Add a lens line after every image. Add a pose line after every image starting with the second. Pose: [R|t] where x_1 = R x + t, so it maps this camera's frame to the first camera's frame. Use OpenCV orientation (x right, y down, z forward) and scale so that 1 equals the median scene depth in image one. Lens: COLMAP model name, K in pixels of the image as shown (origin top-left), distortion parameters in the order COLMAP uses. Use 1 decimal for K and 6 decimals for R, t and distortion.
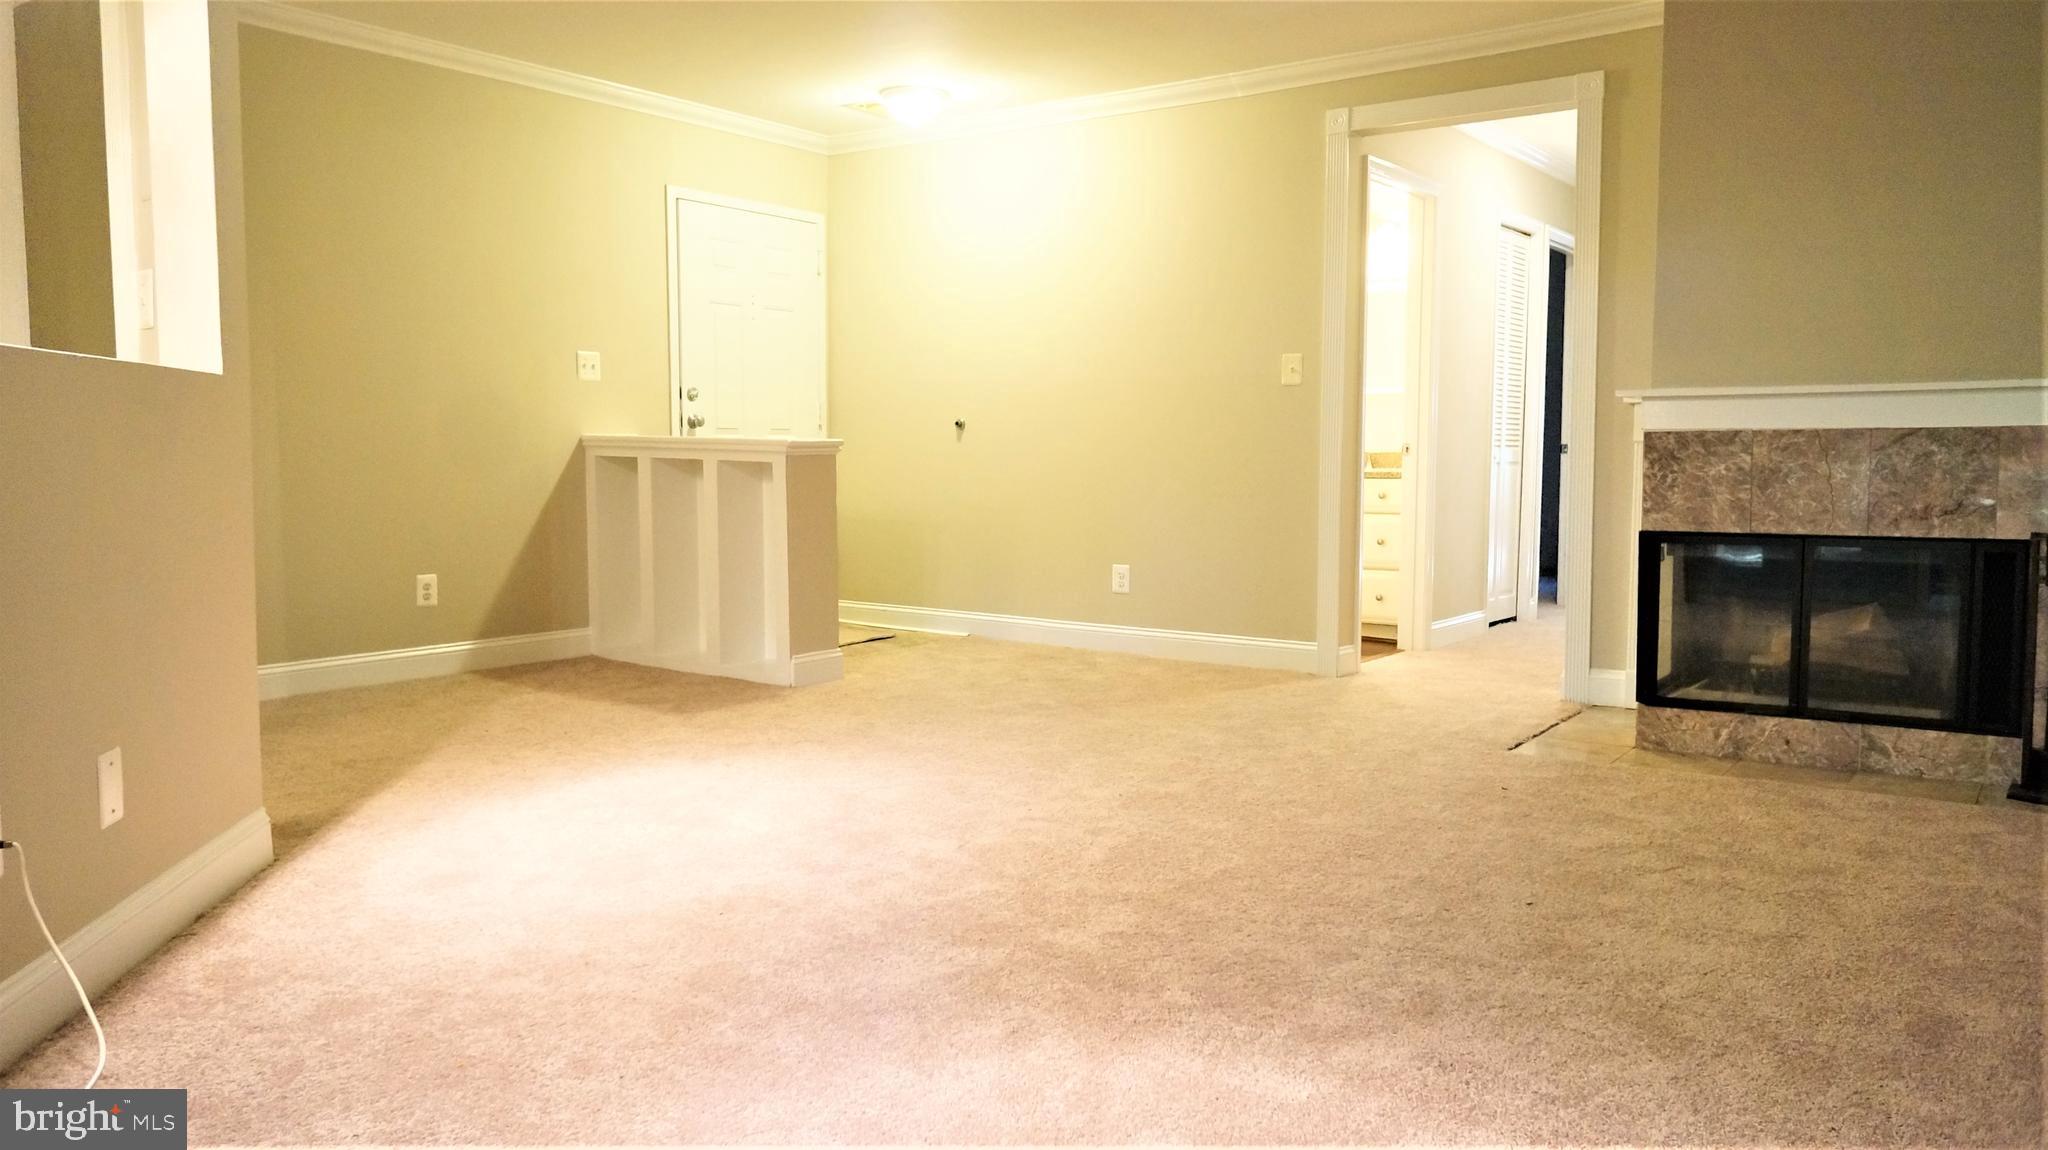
lens RADIAL K [[1471.4, 0, 1034.5], [0, 1471.4, 571.4], [0, 0, 1]] dist [0.000412, -0.002662]
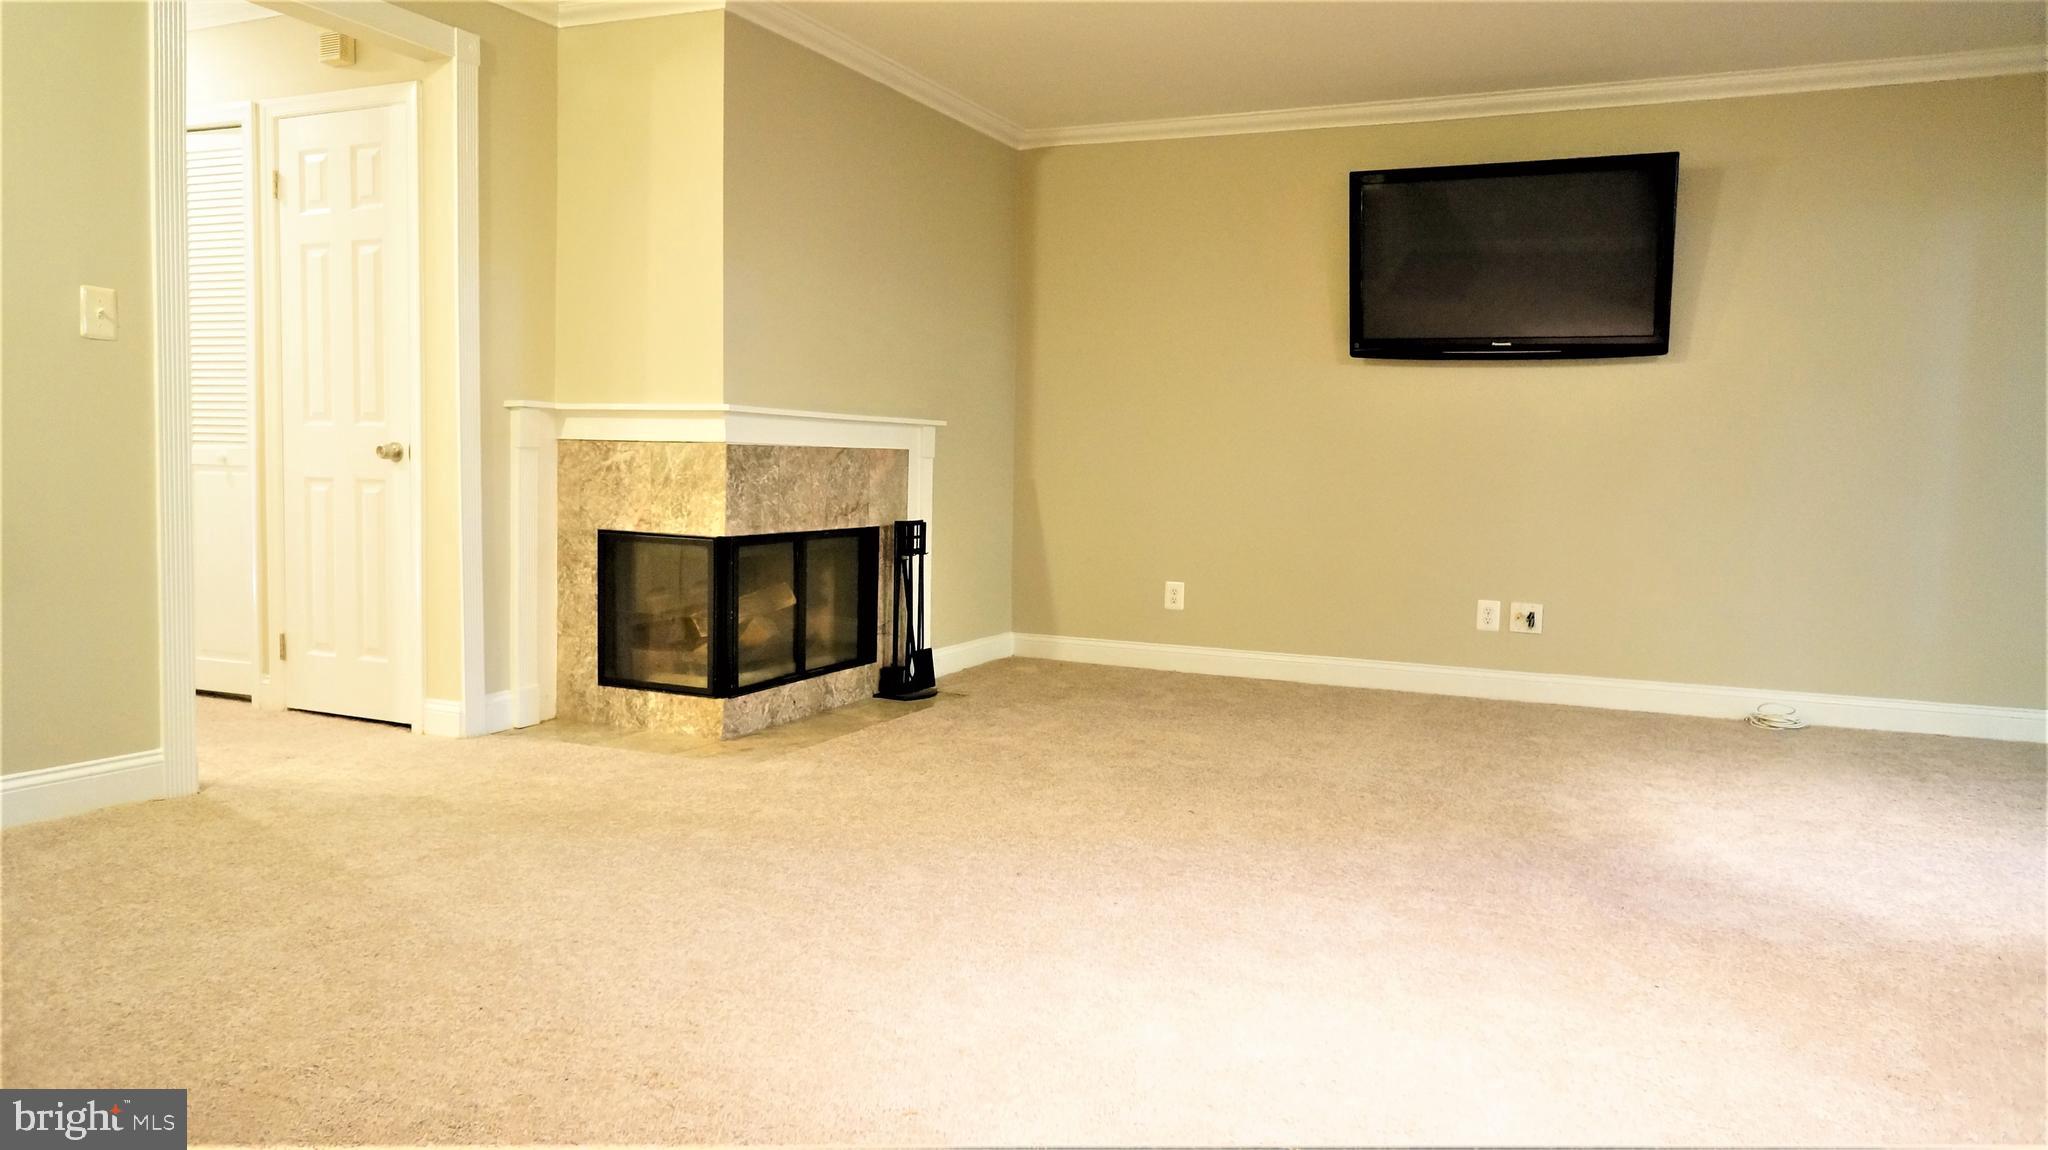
lens RADIAL K [[1400.2, 0, 1028.1], [0, 1400.2, 568.0], [0, 0, 1]] dist [-0.002923, -0.000510]
pose [[-0.206810, -0.074616, 0.975532, -0.628040], [0.055265, 0.994605, 0.087791, -0.082722], [-0.976819, 0.072068, -0.201571, 0.998607]]
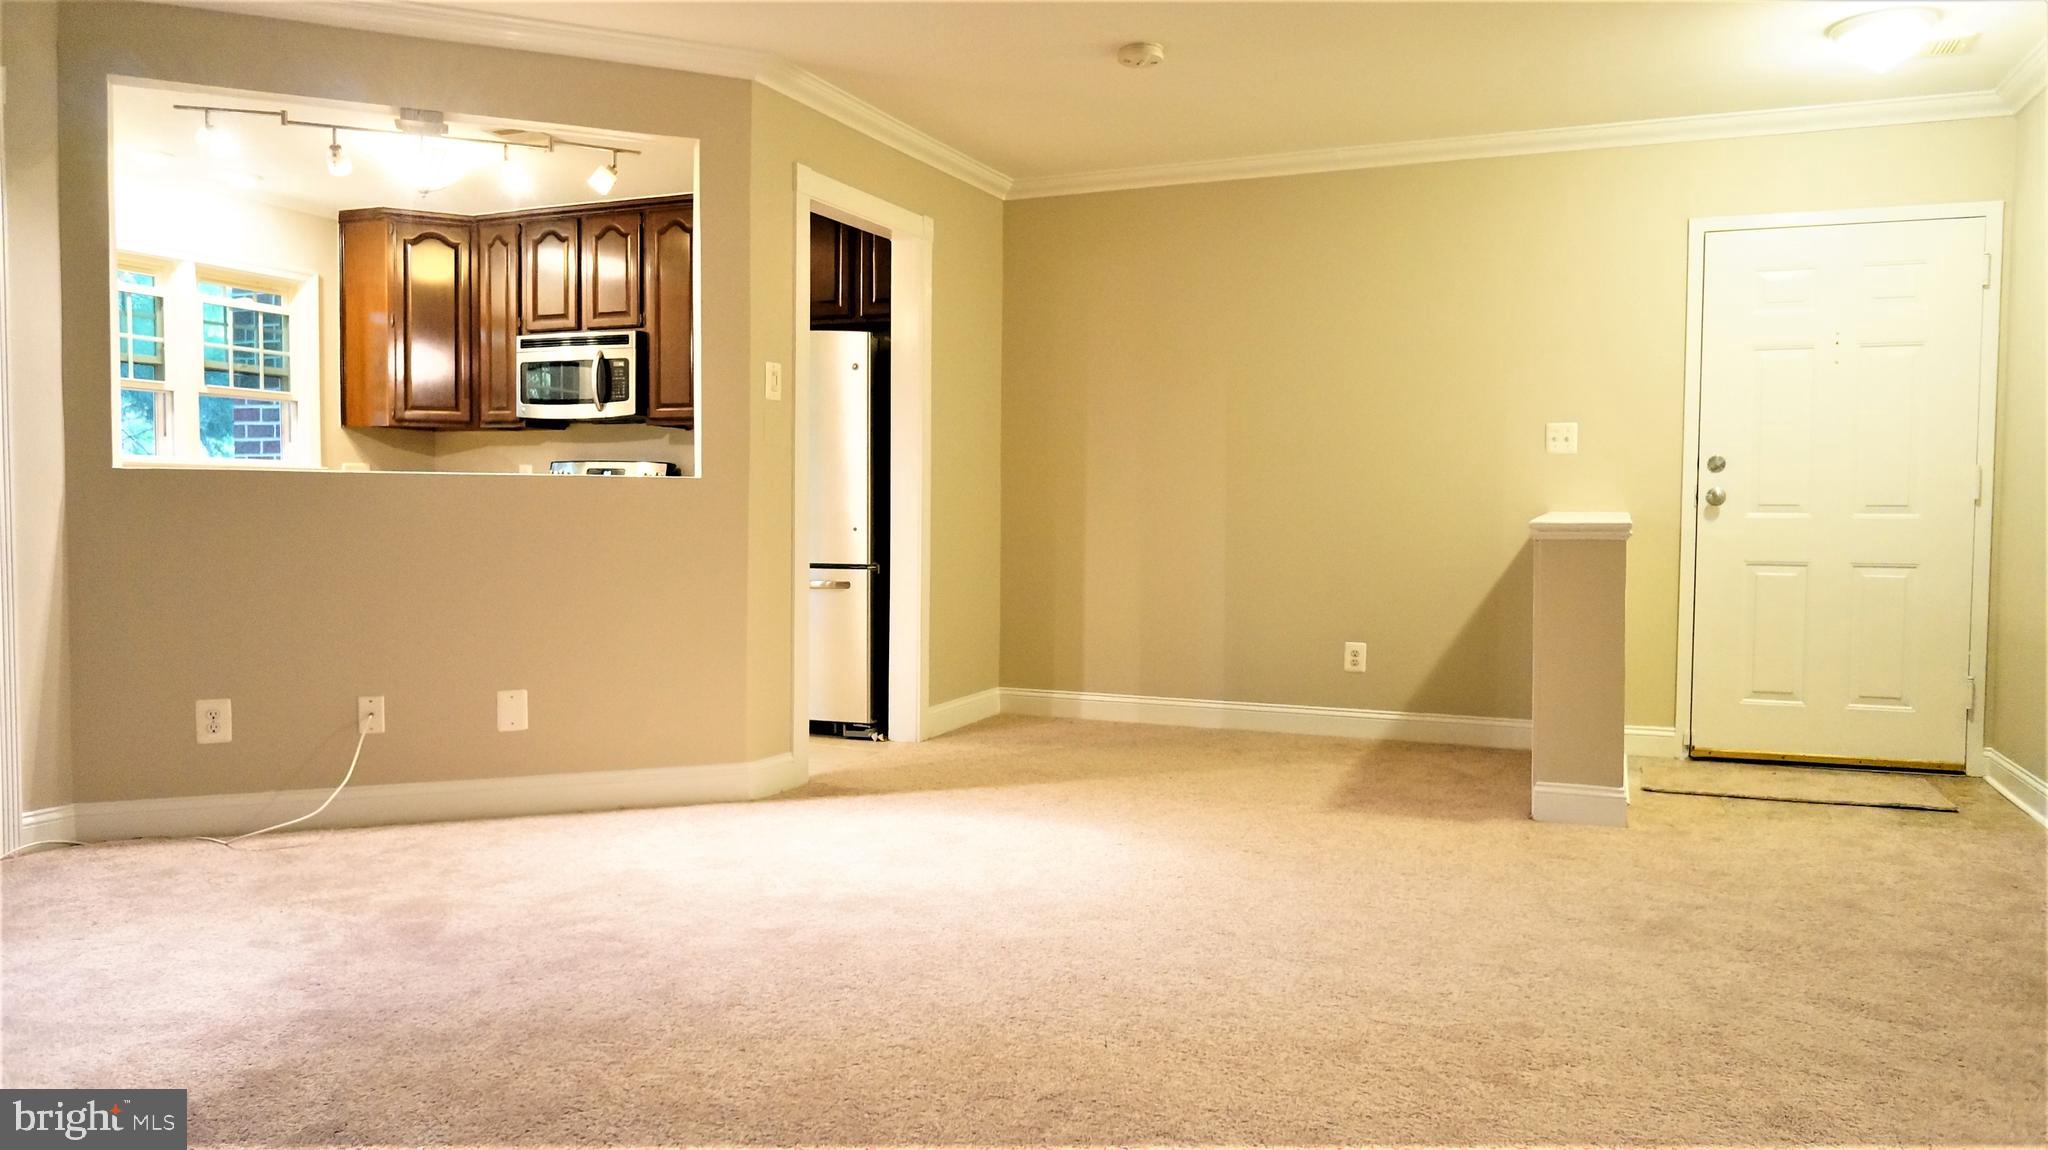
lens RADIAL K [[1400.2, 0, 1028.1], [0, 1400.2, 568.0], [0, 0, 1]] dist [-0.002923, -0.000510]
pose [[0.236031, 0.042296, -0.970825, 0.667936], [-0.087433, 0.995925, 0.022132, -0.068855], [0.967804, 0.079658, 0.238767, 0.667547]]
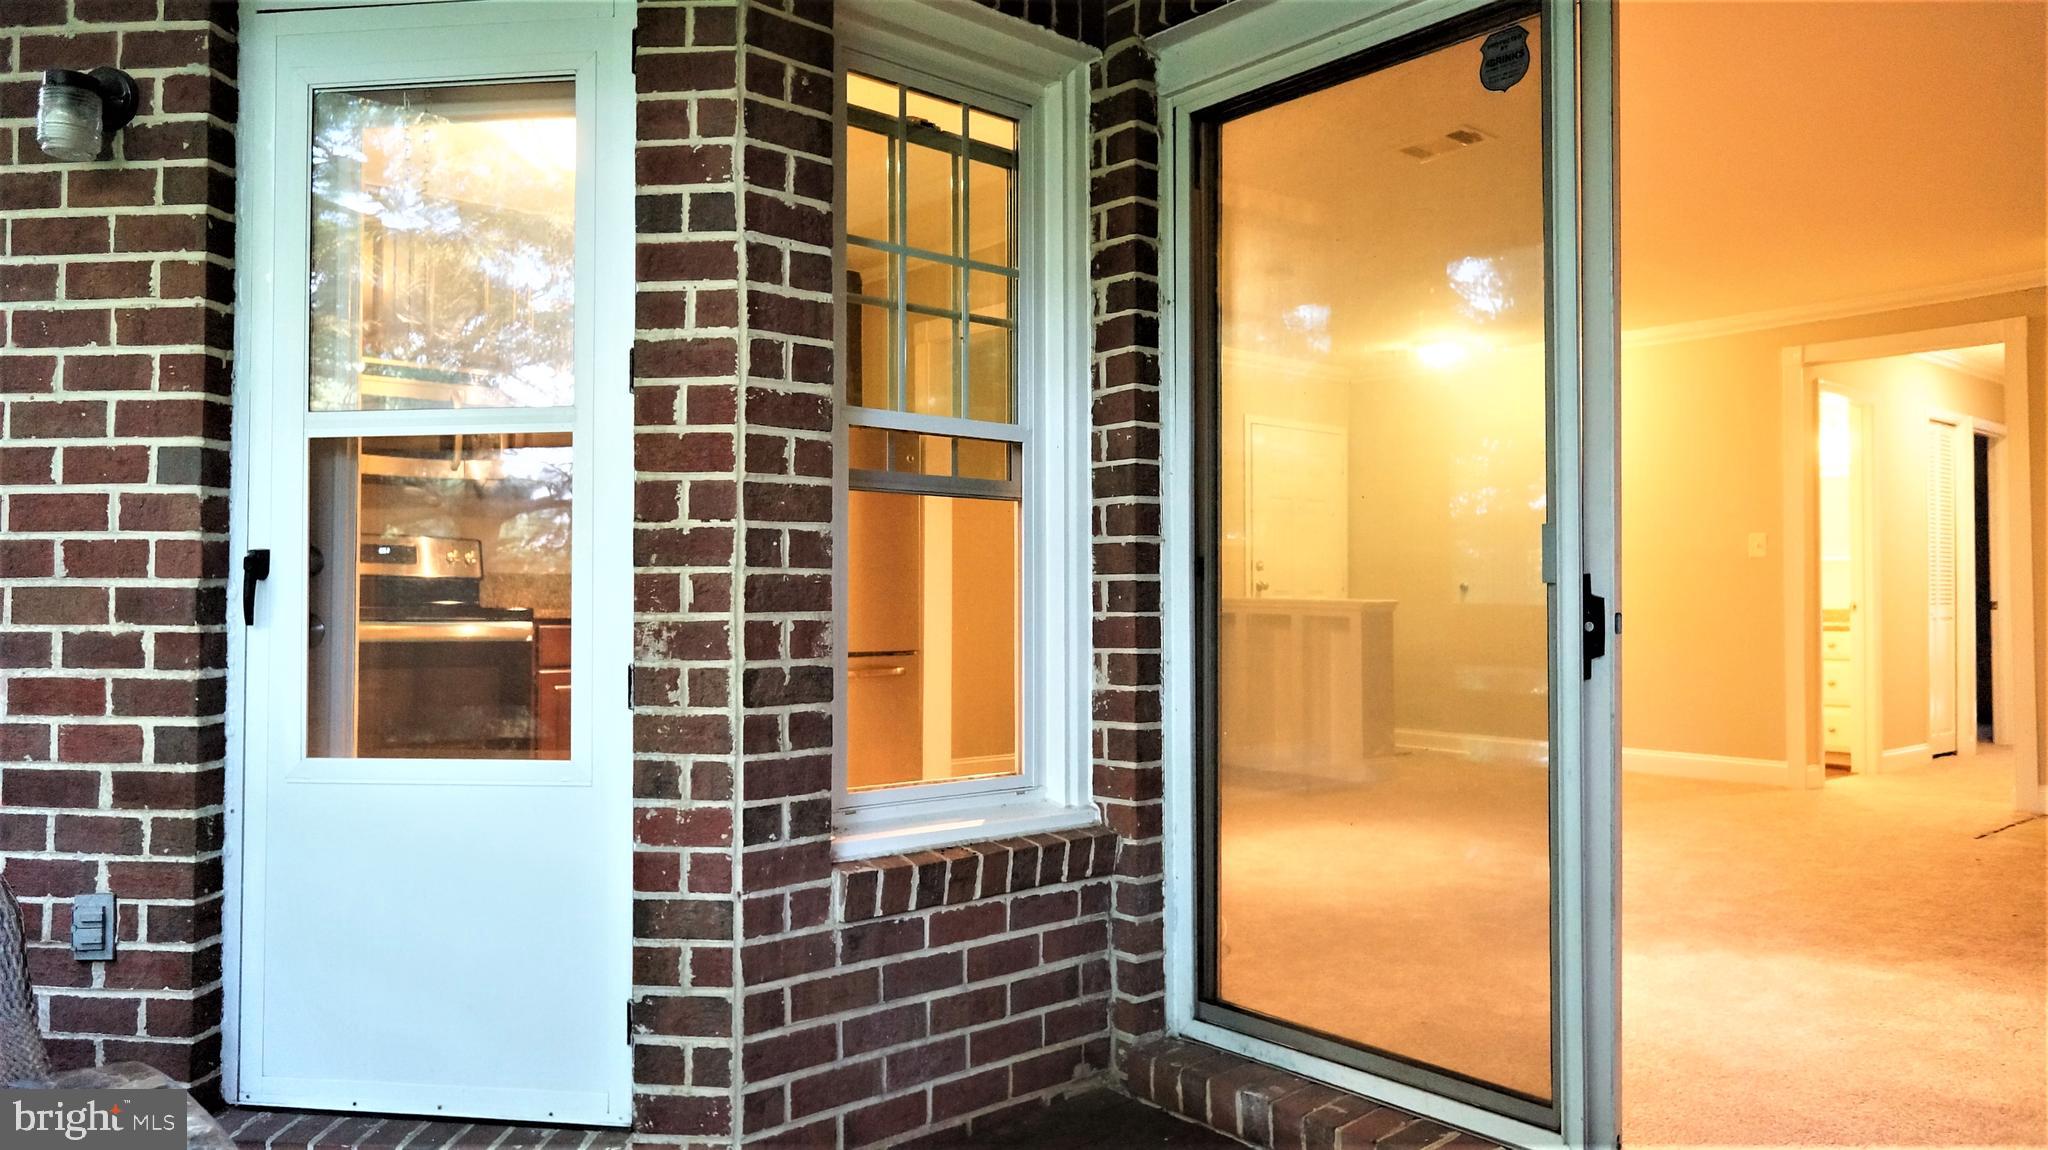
lens RADIAL K [[1400.2, 0, 1028.1], [0, 1400.2, 568.0], [0, 0, 1]] dist [-0.002923, -0.000510]
pose [[0.969462, -0.006452, -0.245156, -0.186978], [-0.019448, 0.994483, -0.103079, 0.026122], [0.244469, 0.104699, 0.963988, -0.427803]]
